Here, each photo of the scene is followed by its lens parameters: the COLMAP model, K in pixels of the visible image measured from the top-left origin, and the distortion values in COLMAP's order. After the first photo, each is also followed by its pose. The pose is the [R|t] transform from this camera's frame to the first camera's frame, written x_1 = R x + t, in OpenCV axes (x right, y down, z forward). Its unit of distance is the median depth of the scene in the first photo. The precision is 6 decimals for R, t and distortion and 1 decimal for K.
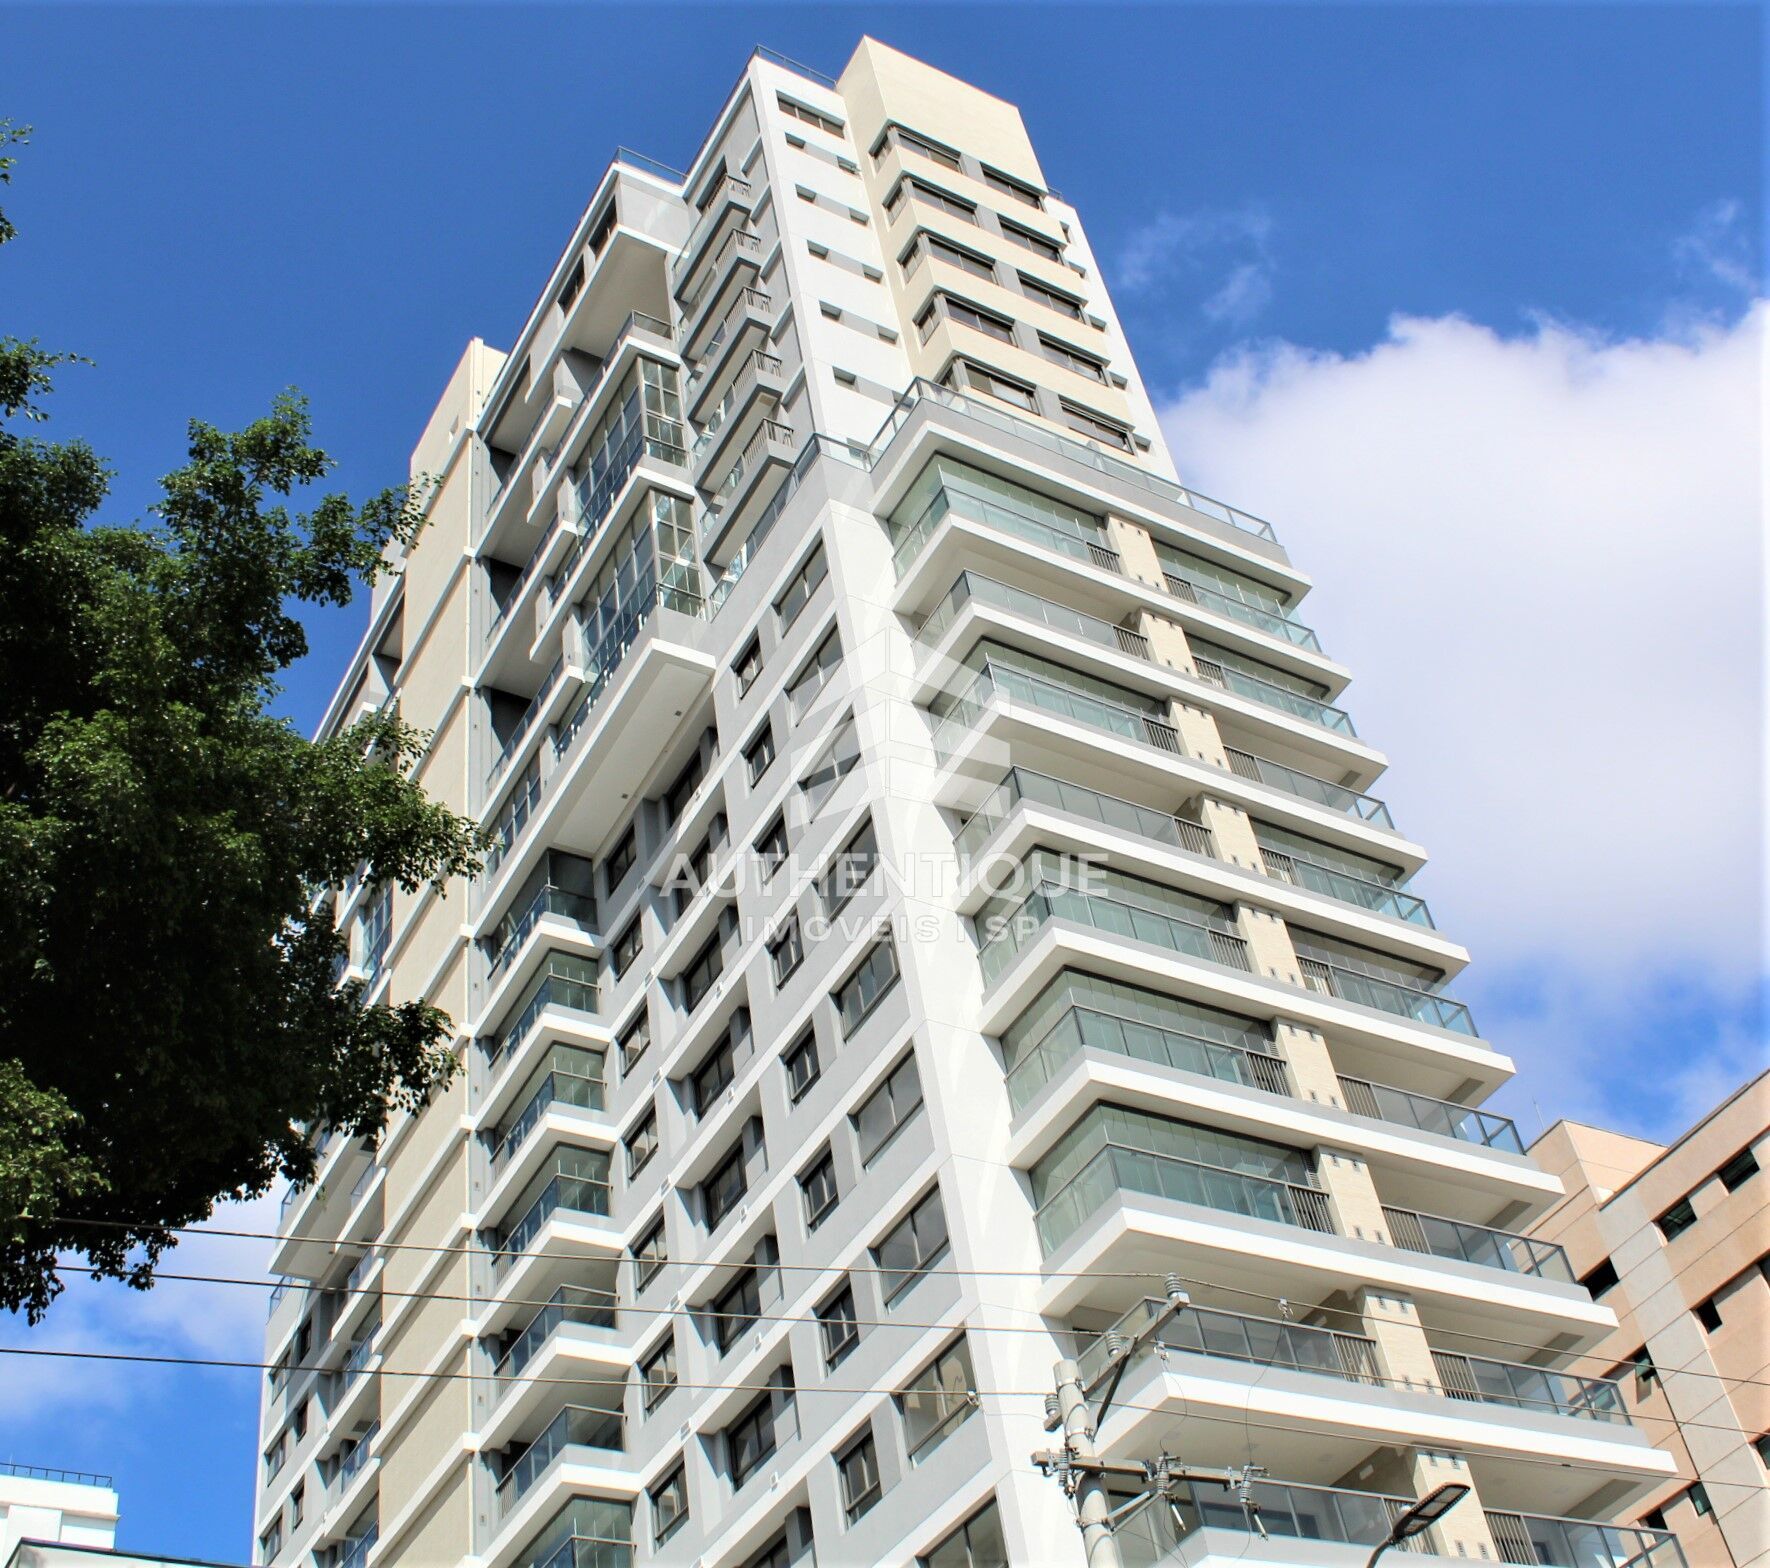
lens RADIAL K [[2194.7, 0, 1012.0], [0, 2194.7, 705.7], [0, 0, 1]] dist [-0.105187, 0.000000]
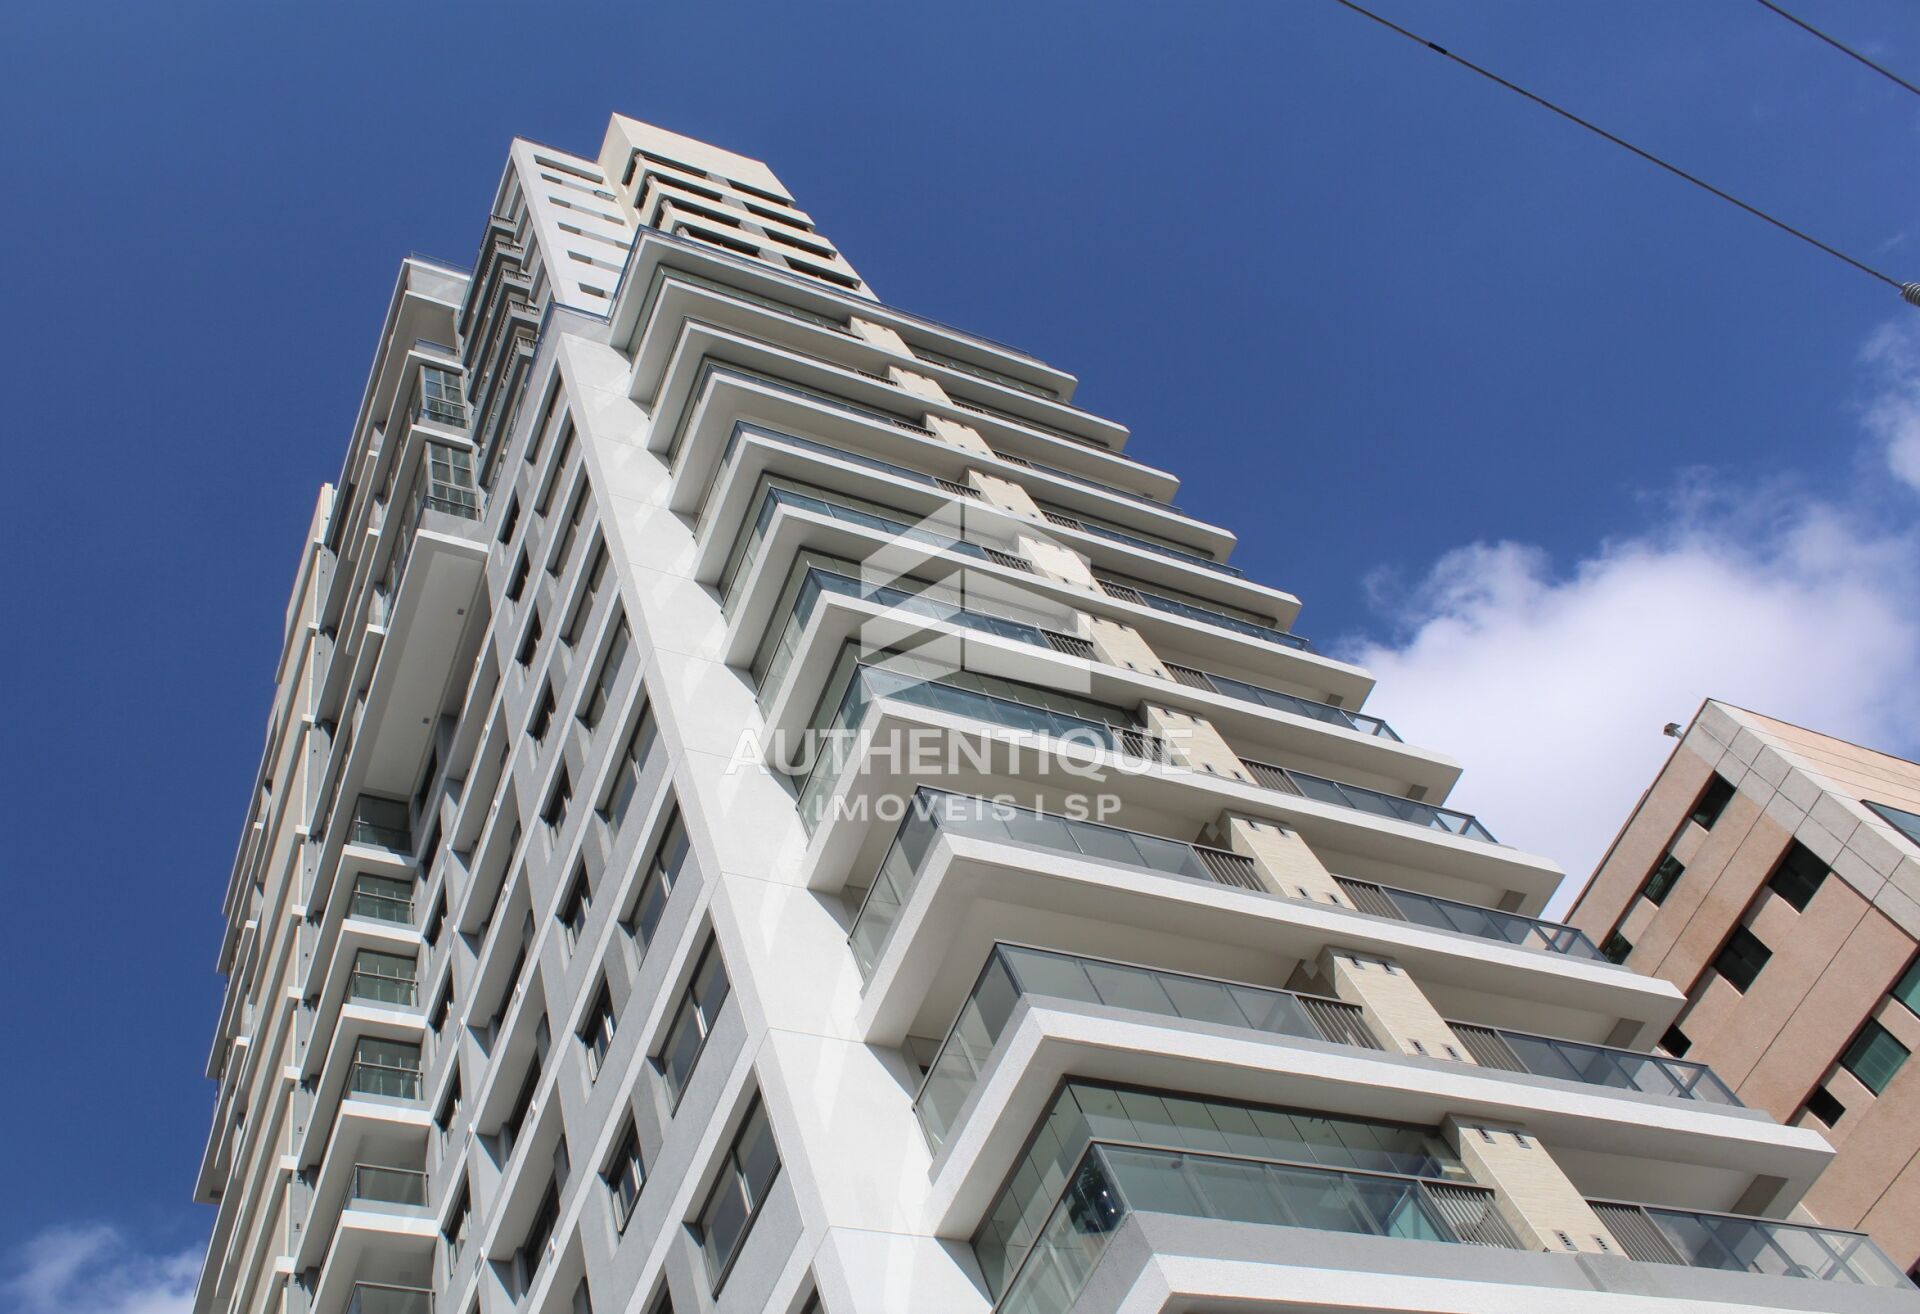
lens RADIAL K [[1741.3, 0, 923.0], [0, 1741.3, 671.6], [0, 0, 1]] dist [-0.089662, 0.000000]
pose [[0.984497, -0.175359, 0.003933, 0.005100], [0.171815, 0.959602, -0.222810, 0.103058], [0.035297, 0.220031, 0.974854, 0.513615]]
